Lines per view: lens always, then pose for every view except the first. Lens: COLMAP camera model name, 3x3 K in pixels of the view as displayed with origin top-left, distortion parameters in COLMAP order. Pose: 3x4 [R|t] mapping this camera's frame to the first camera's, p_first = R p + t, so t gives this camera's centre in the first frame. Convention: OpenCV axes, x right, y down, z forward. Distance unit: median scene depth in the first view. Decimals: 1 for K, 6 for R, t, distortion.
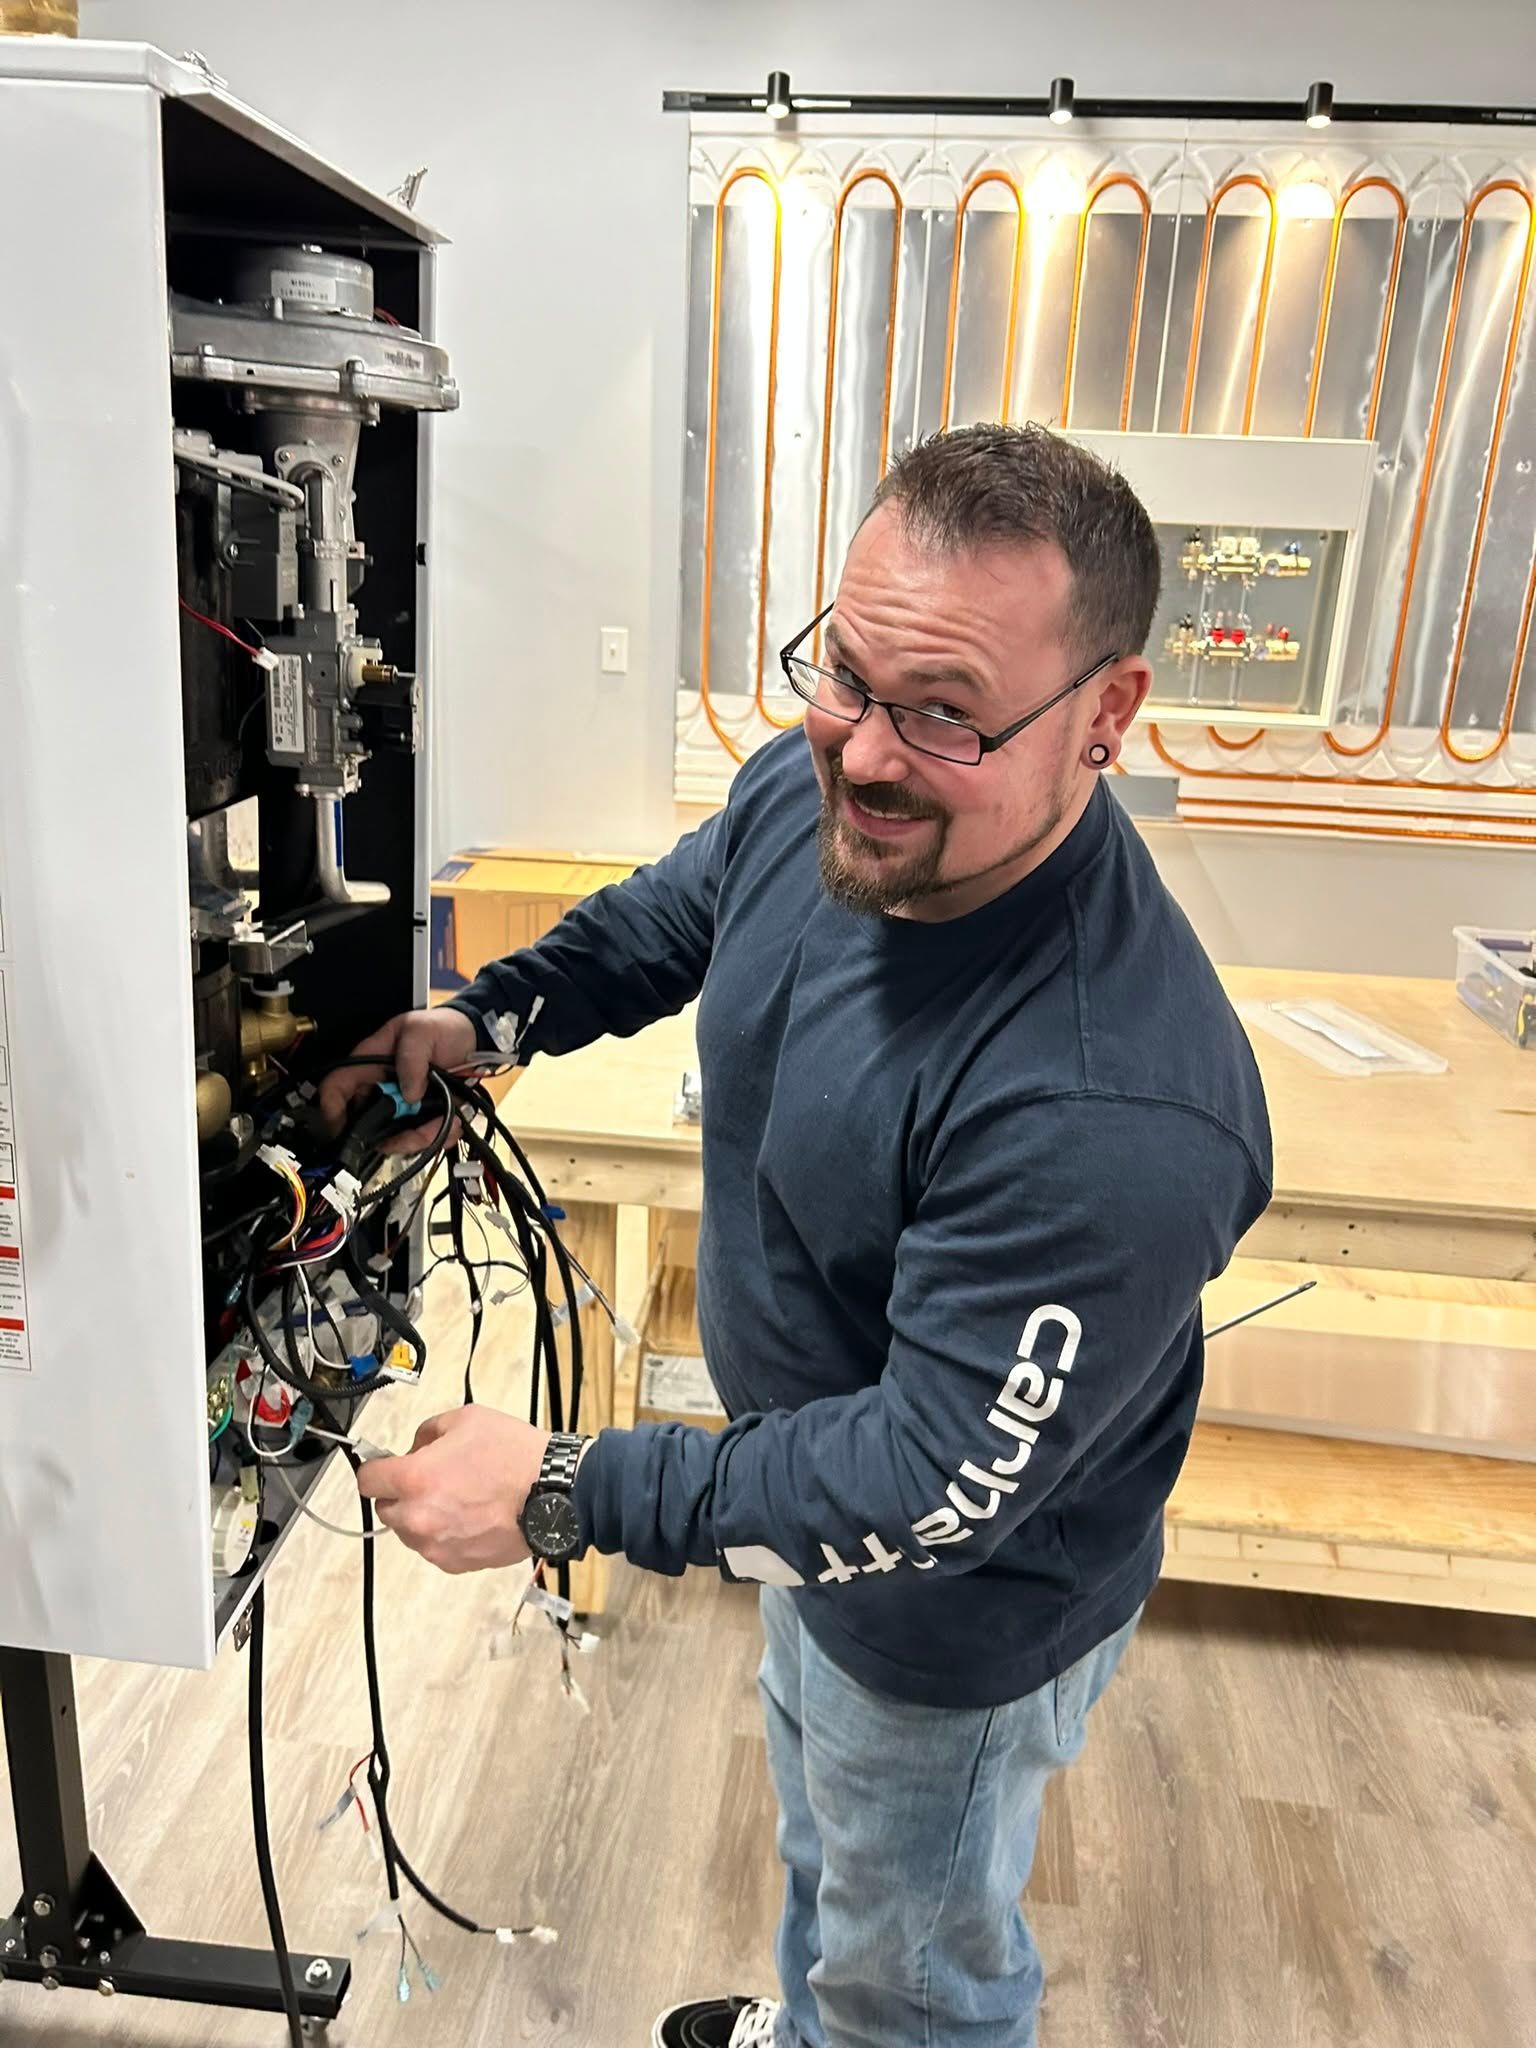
lens RADIAL K [[1523.1, 0, 757.7], [0, 1523.1, 1019.9], [0, 0, 1]] dist [0.004606, -0.009903]
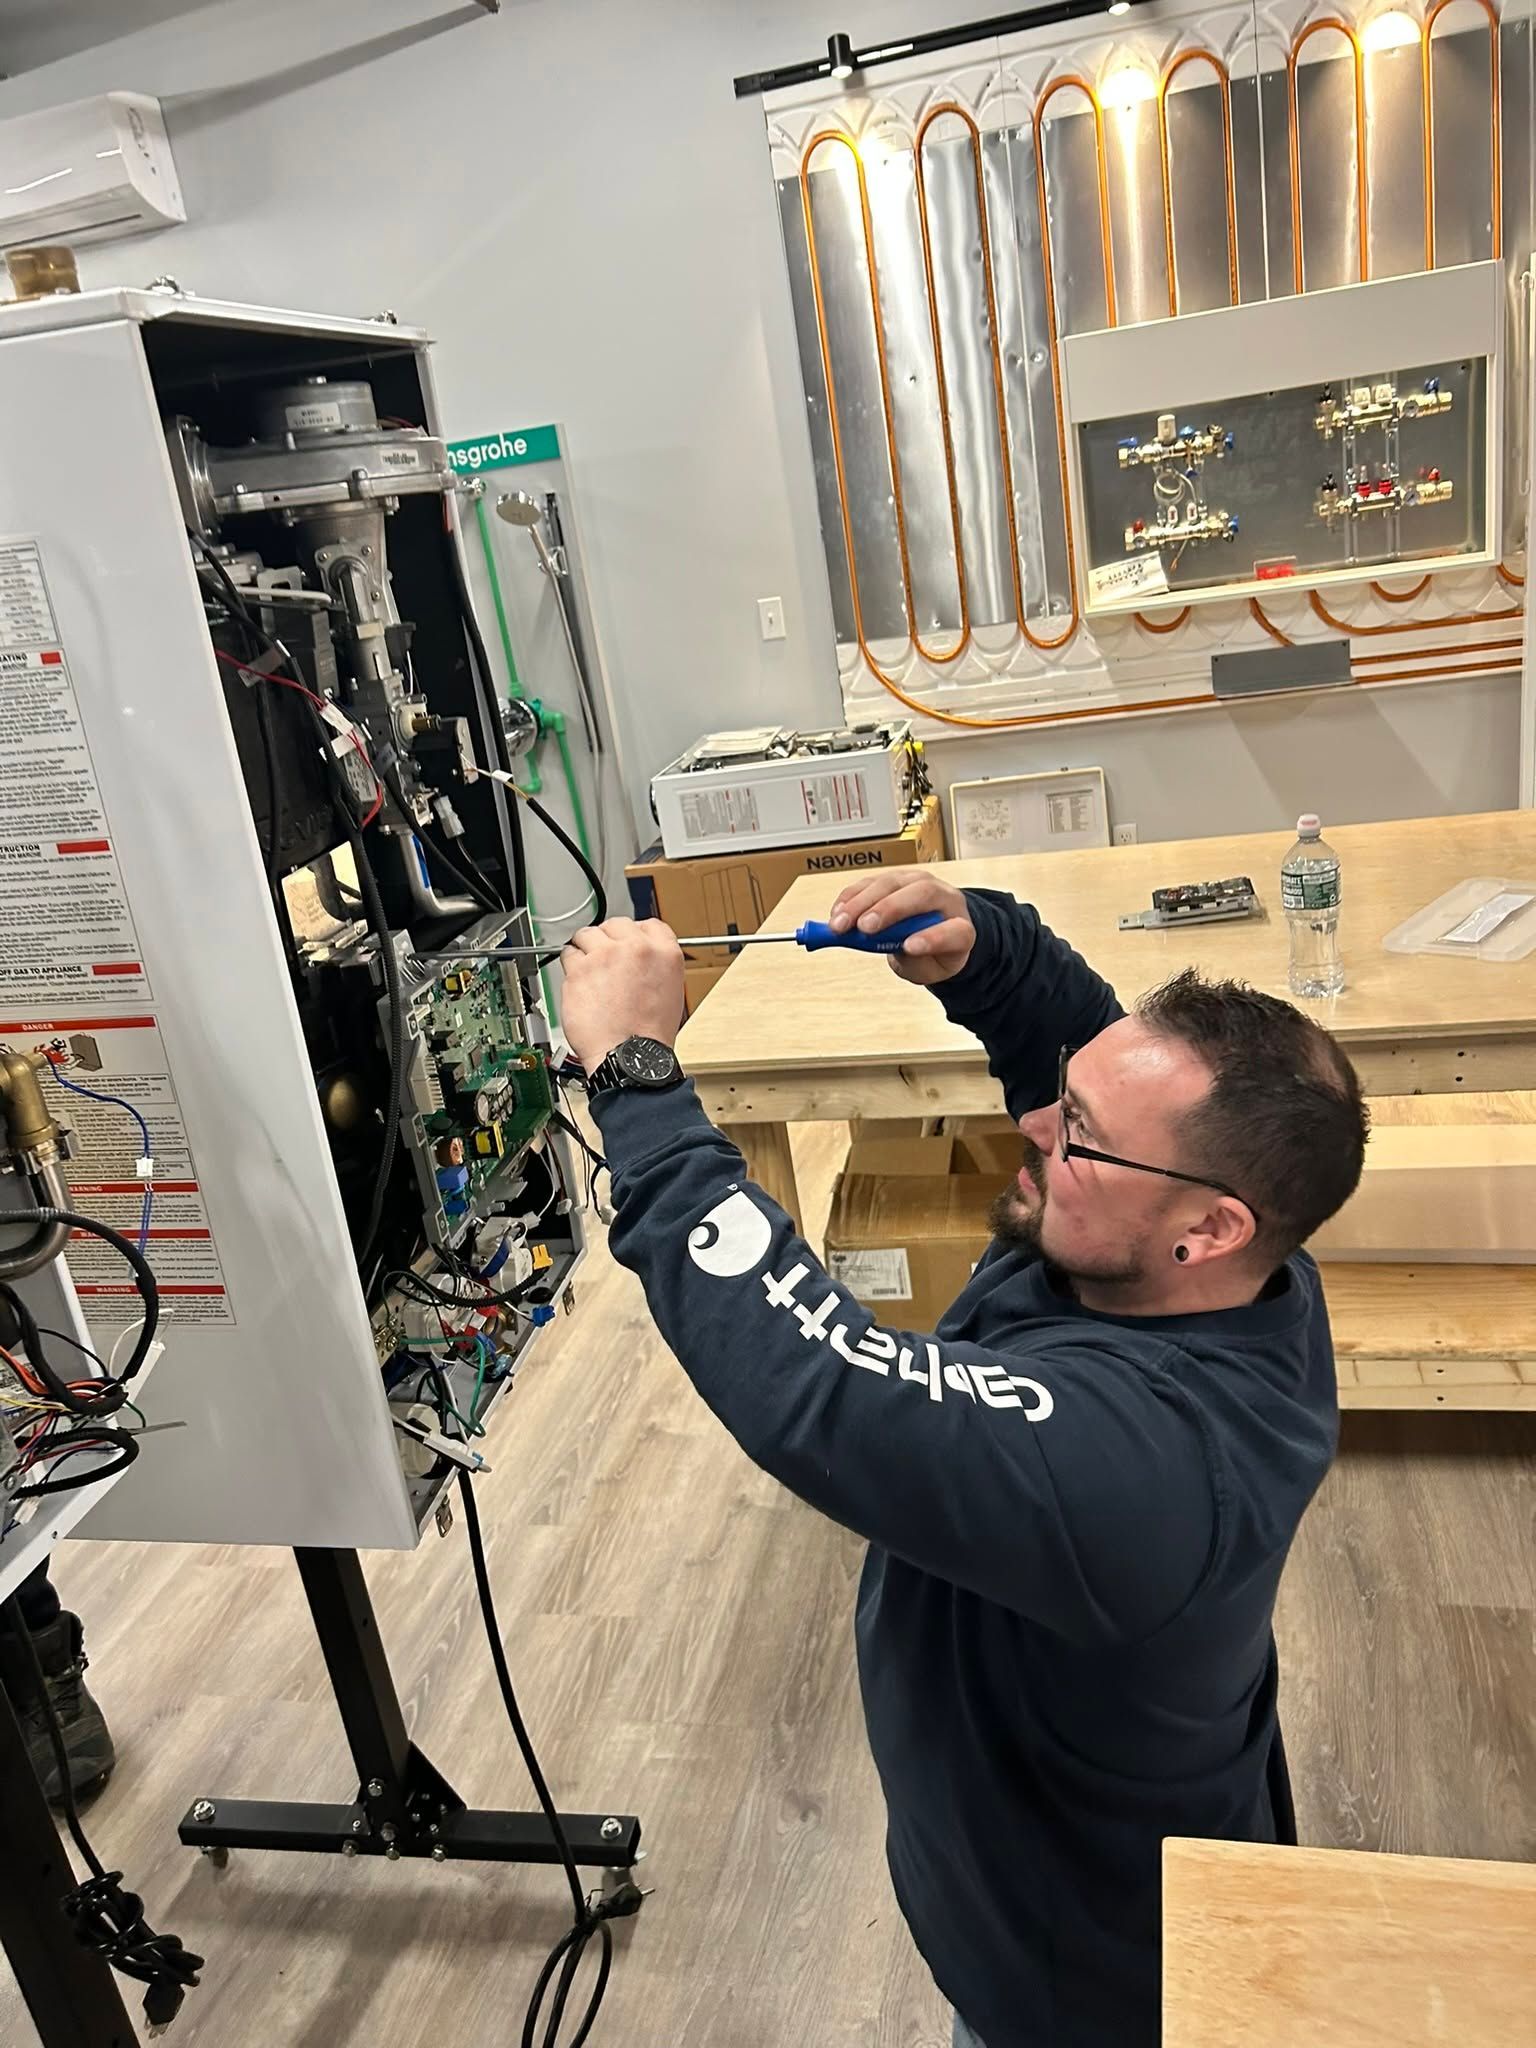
lens RADIAL K [[1521.0, 0, 768.0], [0, 1521.0, 1024.0], [0, 0, 1]] dist [-0.005727, -0.004521]
pose [[0.973922, -0.138337, -0.179828, 0.098948], [0.144812, 0.989184, 0.023325, 0.018414], [0.174657, -0.048758, 0.983421, -0.085965]]
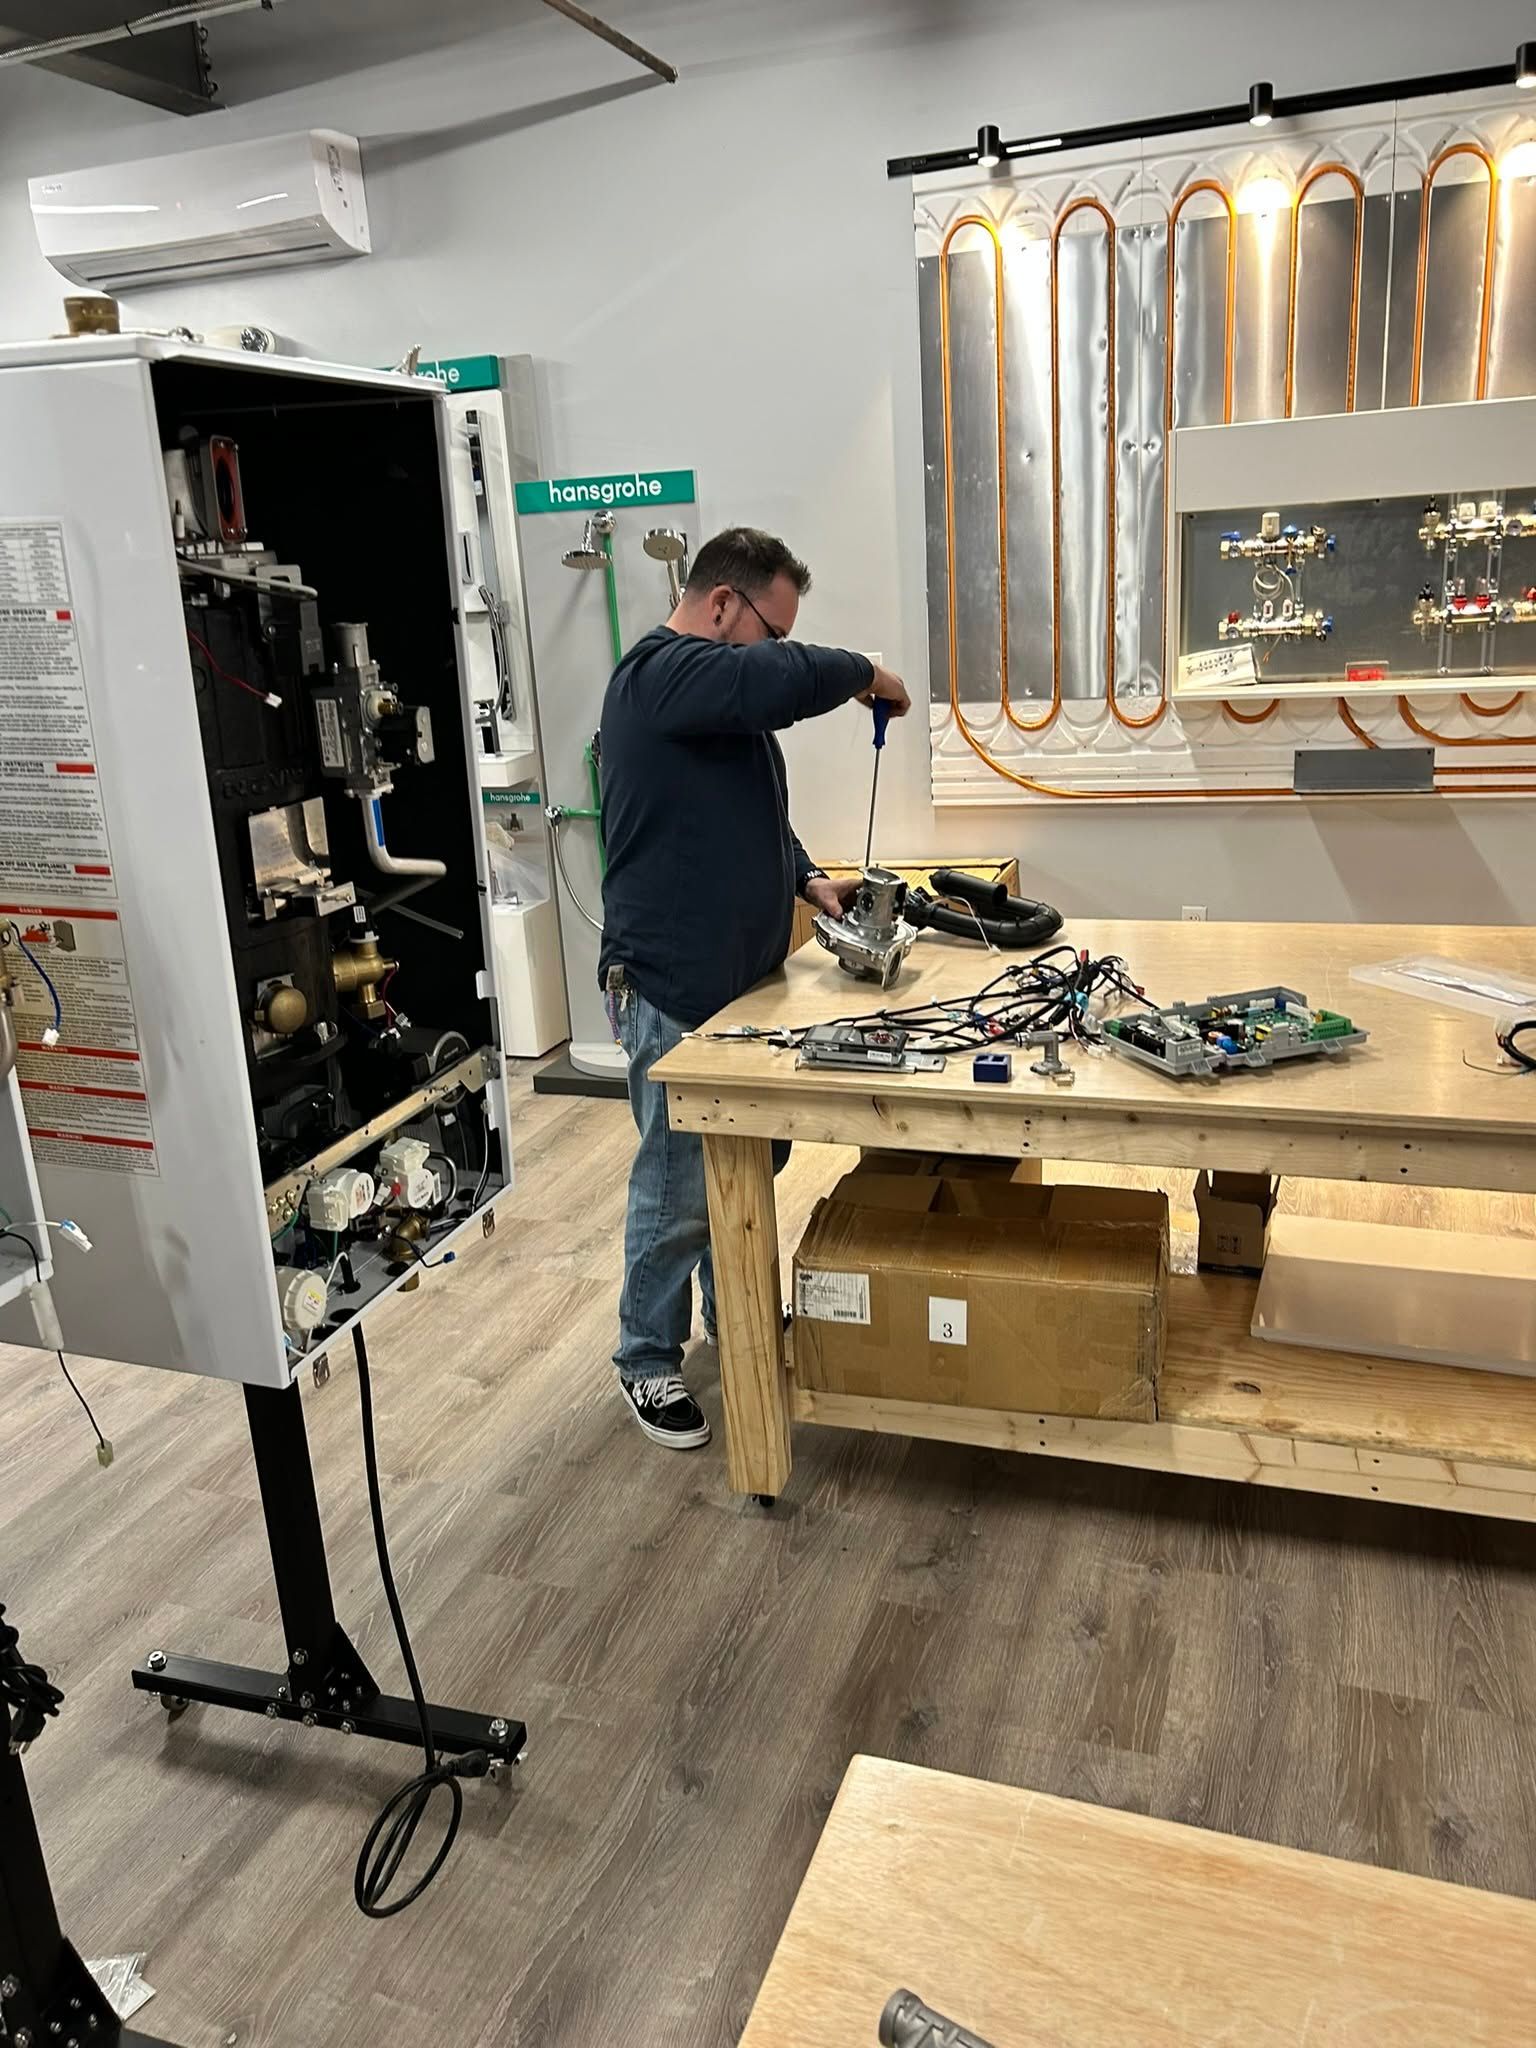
lens RADIAL K [[1525.9, 0, 779.3], [0, 1525.9, 1023.7], [0, 0, 1]] dist [-0.000703, -0.002967]
pose [[0.967581, -0.032507, -0.250459, 0.199166], [0.029422, 0.999438, -0.016051, 0.045292], [0.250840, 0.008162, 0.967994, -0.130437]]
